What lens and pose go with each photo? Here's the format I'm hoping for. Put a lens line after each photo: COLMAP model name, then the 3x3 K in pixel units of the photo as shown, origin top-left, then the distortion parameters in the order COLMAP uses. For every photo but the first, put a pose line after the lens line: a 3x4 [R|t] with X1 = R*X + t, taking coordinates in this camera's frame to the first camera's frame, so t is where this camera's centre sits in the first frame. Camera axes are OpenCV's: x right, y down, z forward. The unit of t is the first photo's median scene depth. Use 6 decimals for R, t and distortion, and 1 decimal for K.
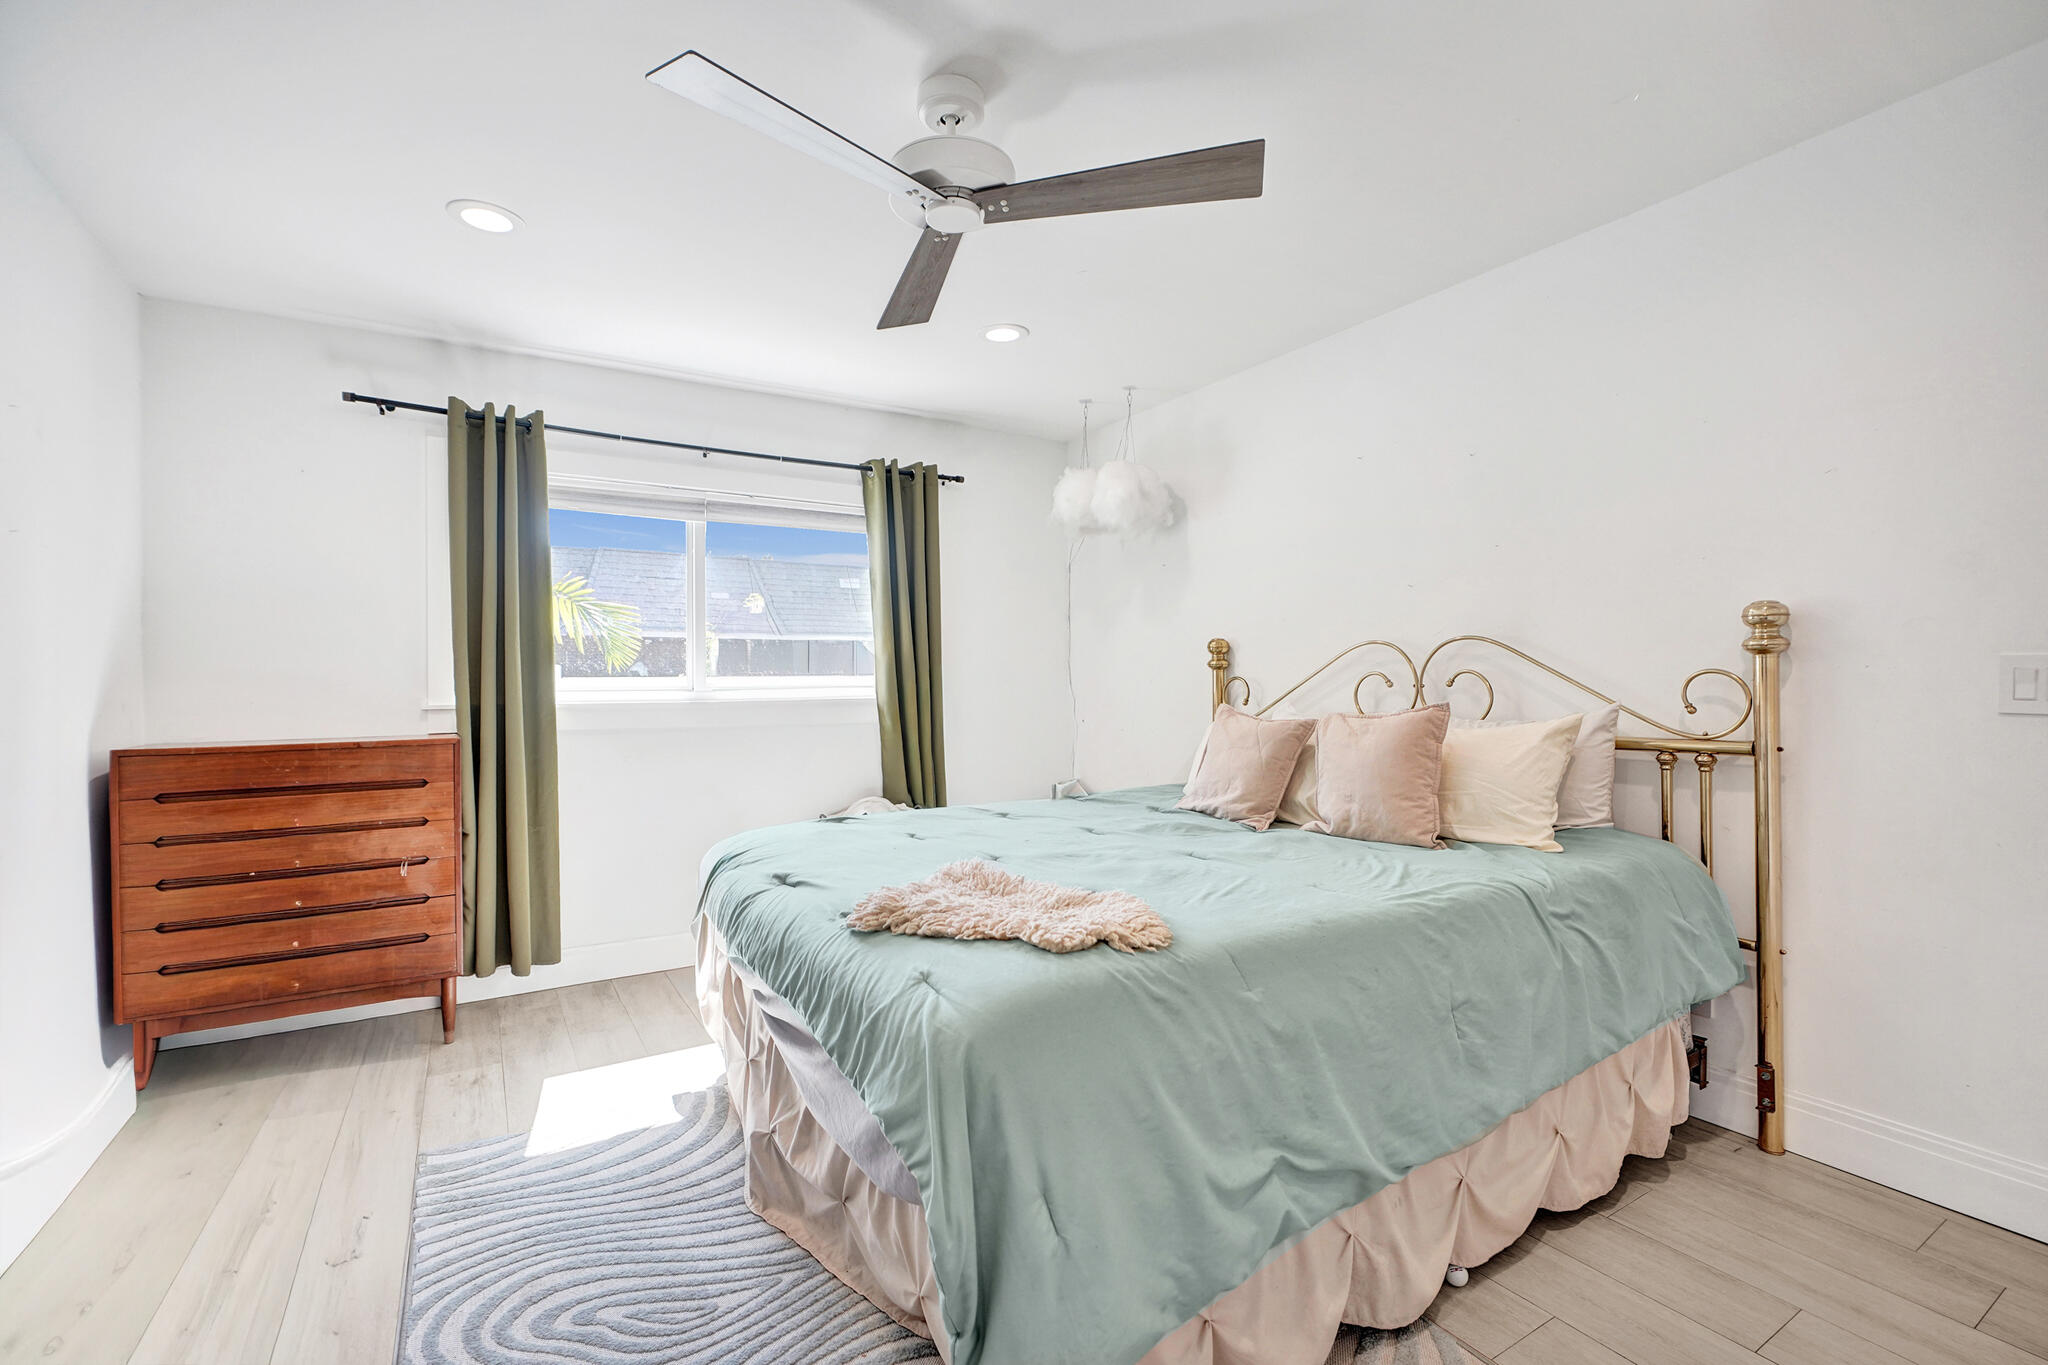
lens RADIAL K [[904.6, 0, 1026.4], [0, 904.6, 686.4], [0, 0, 1]] dist [-0.011483, 0.004885]
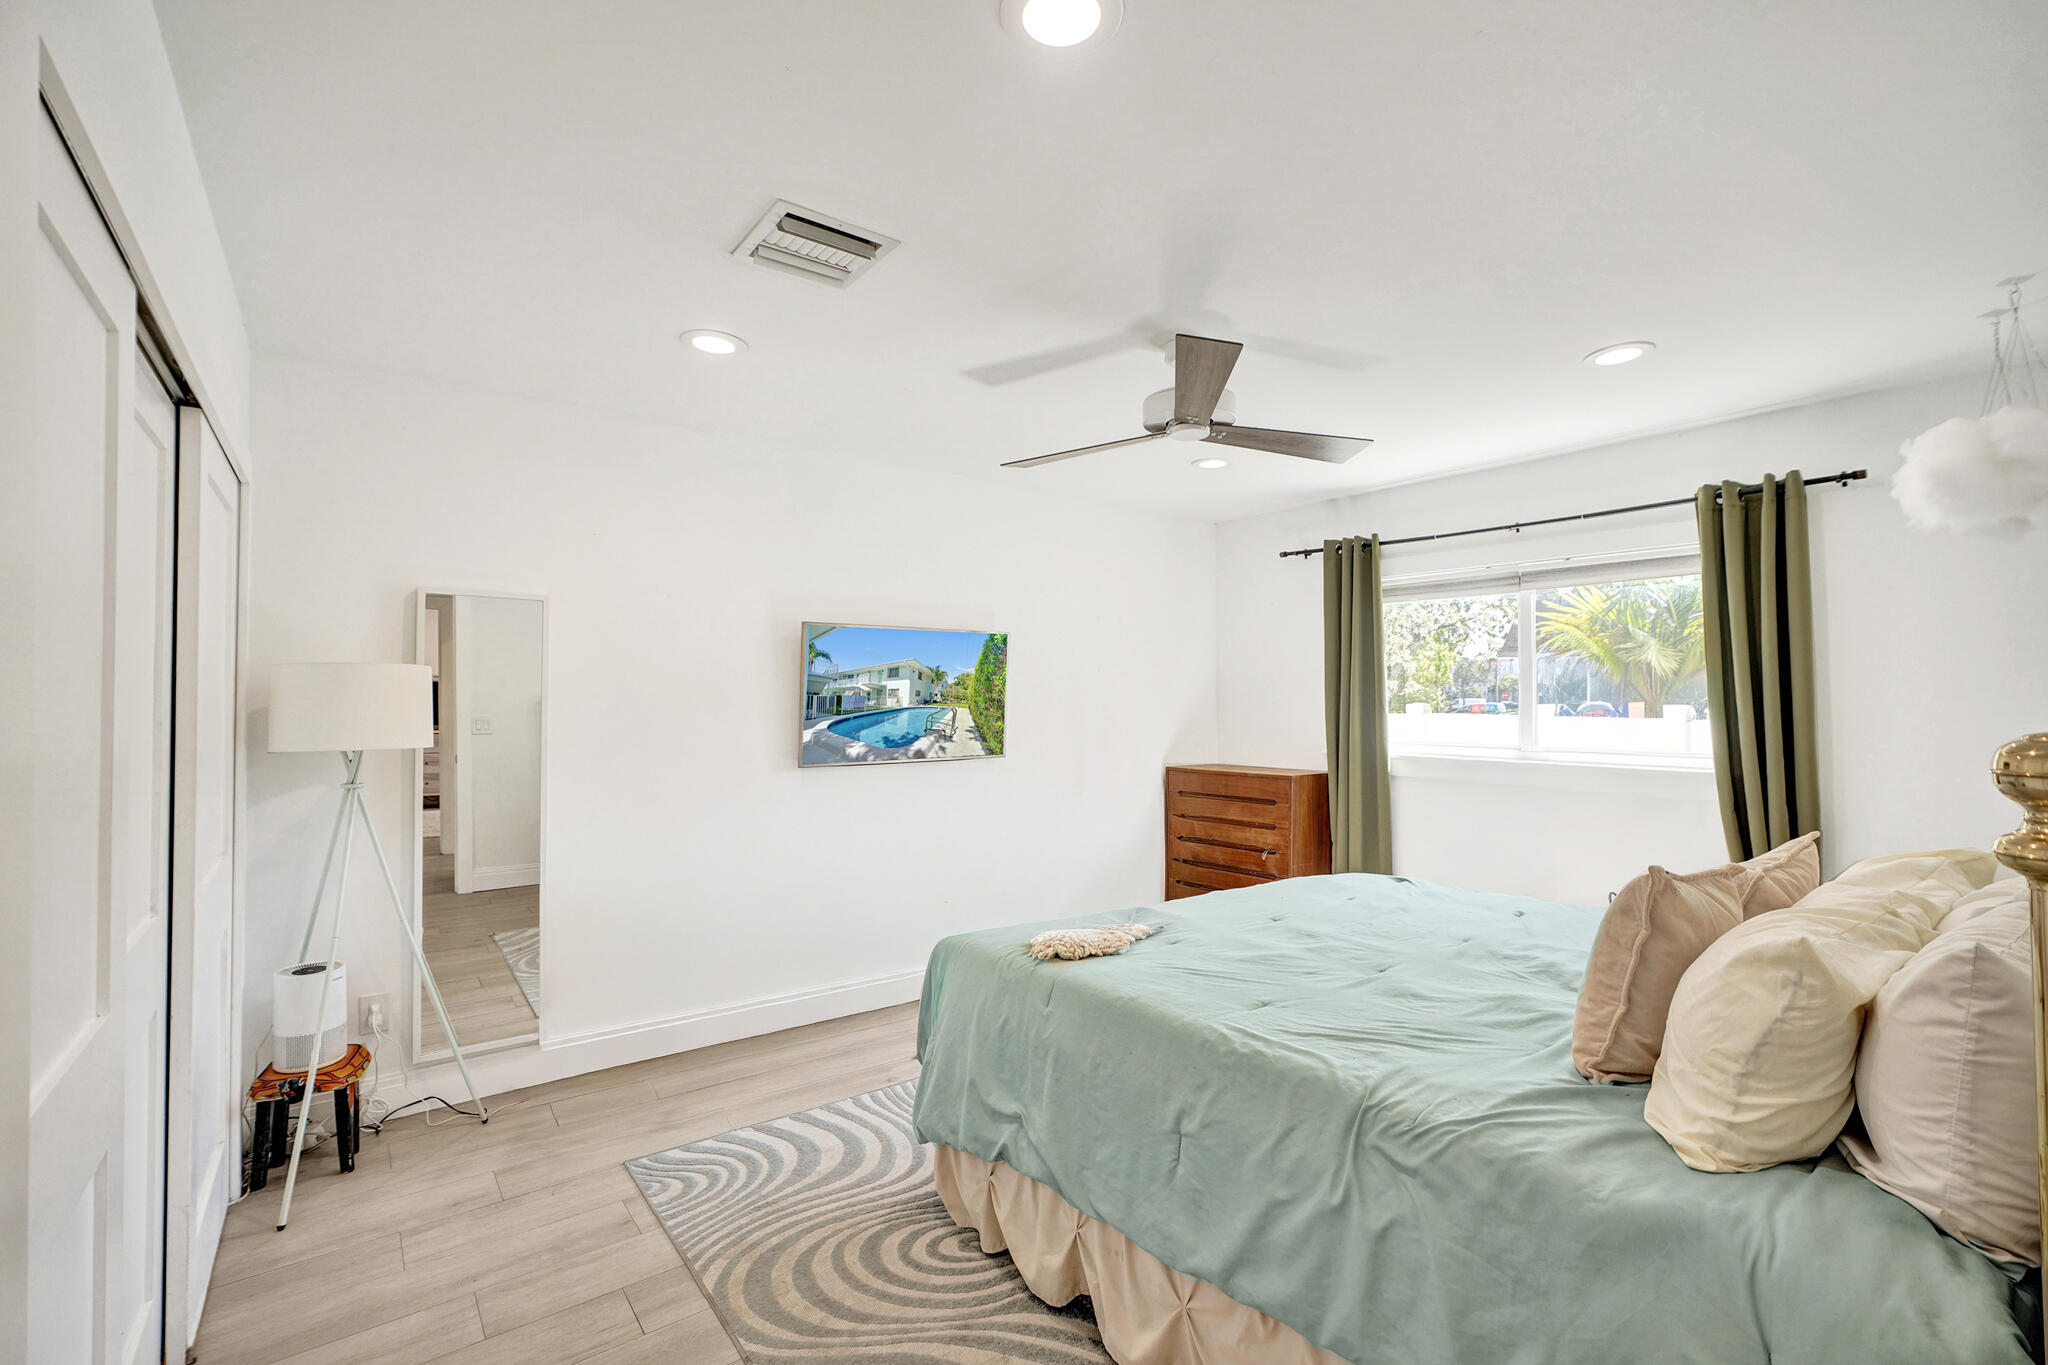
lens RADIAL K [[904.6, 0, 1026.4], [0, 904.6, 686.4], [0, 0, 1]] dist [-0.011483, 0.004885]
pose [[0.108223, -0.005702, -0.994110, 0.756814], [-0.001801, 0.999981, -0.005931, -0.075263], [0.994125, 0.002432, 0.108211, 0.361999]]
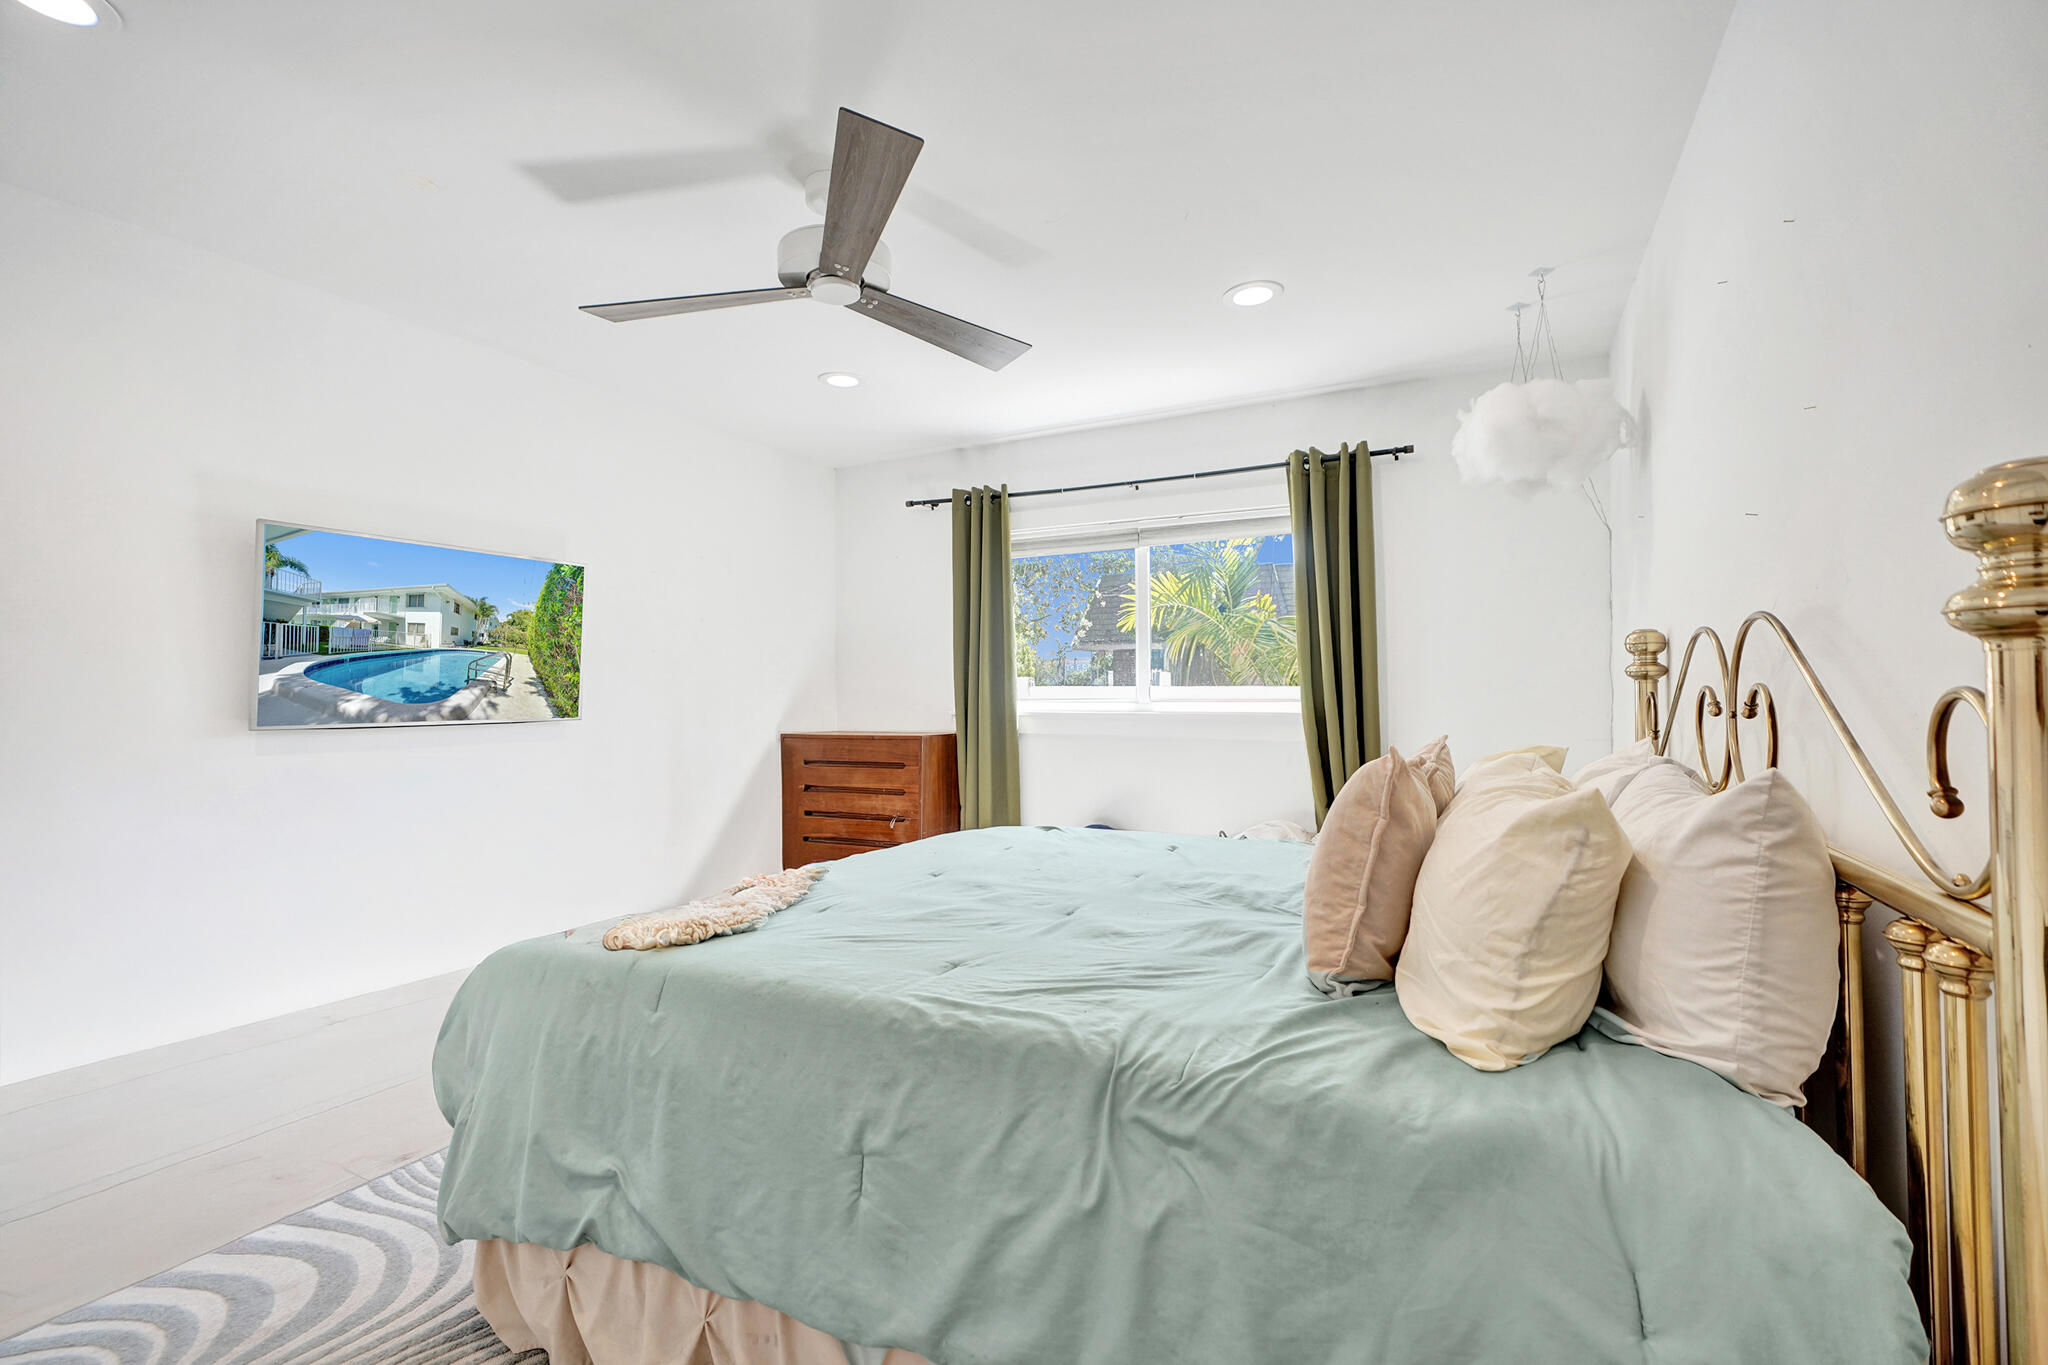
lens RADIAL K [[906.8, 0, 1020.3], [0, 906.8, 681.3], [0, 0, 1]] dist [-0.017871, 0.010174]
pose [[0.517294, -0.007129, -0.855778, 0.603337], [-0.000974, 0.999960, -0.008919, -0.013380], [0.855807, 0.005447, 0.517266, 0.367345]]
